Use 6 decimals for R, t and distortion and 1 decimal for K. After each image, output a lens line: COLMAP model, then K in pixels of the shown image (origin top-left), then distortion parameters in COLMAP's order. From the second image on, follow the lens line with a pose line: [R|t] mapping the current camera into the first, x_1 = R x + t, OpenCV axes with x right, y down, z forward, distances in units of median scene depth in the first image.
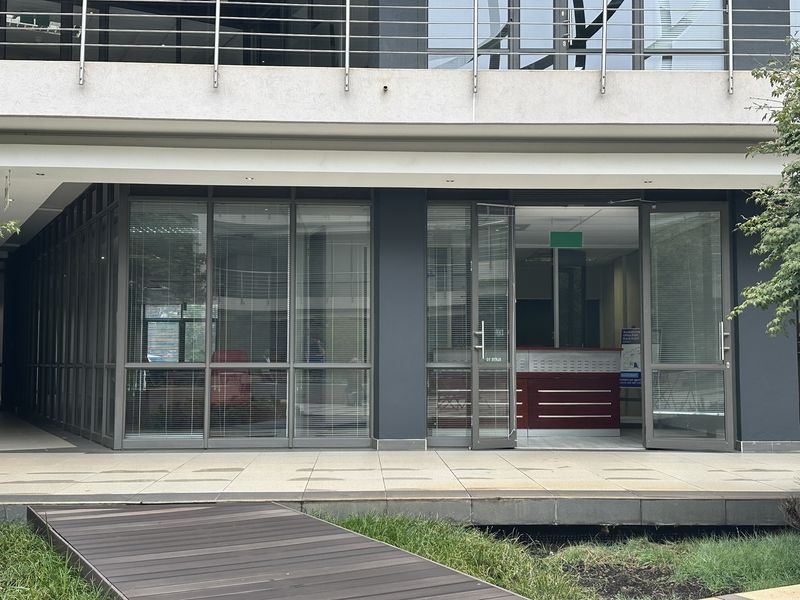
lens RADIAL K [[946.2, 0, 400.2], [0, 946.2, 297.3], [0, 0, 1]] dist [0.085790, 0.000000]
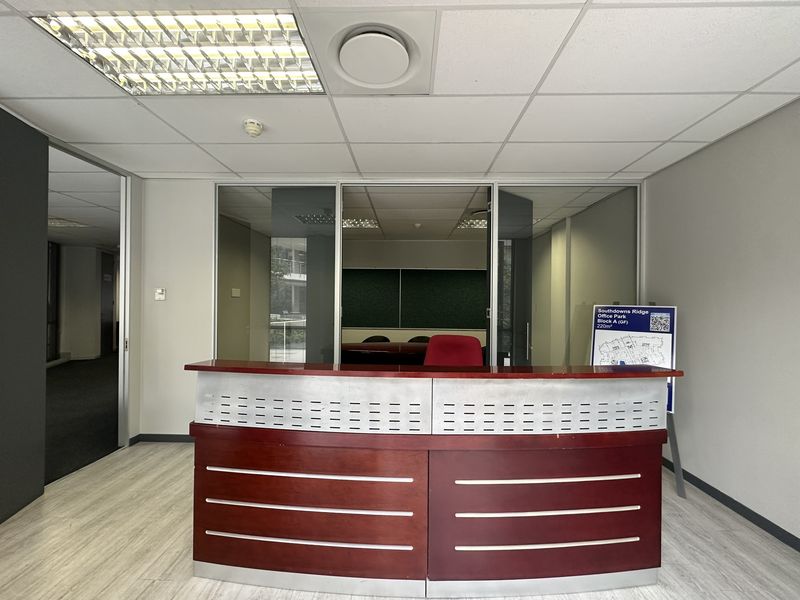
lens RADIAL K [[346.2, 0, 399.1], [0, 346.2, 301.2], [0, 0, 1]] dist [-0.002164, -0.000056]
pose [[0.997440, 0.012225, -0.070449, 0.130422], [-0.007487, 0.997716, 0.067138, 0.017500], [0.071109, -0.066439, 0.995253, 0.853425]]
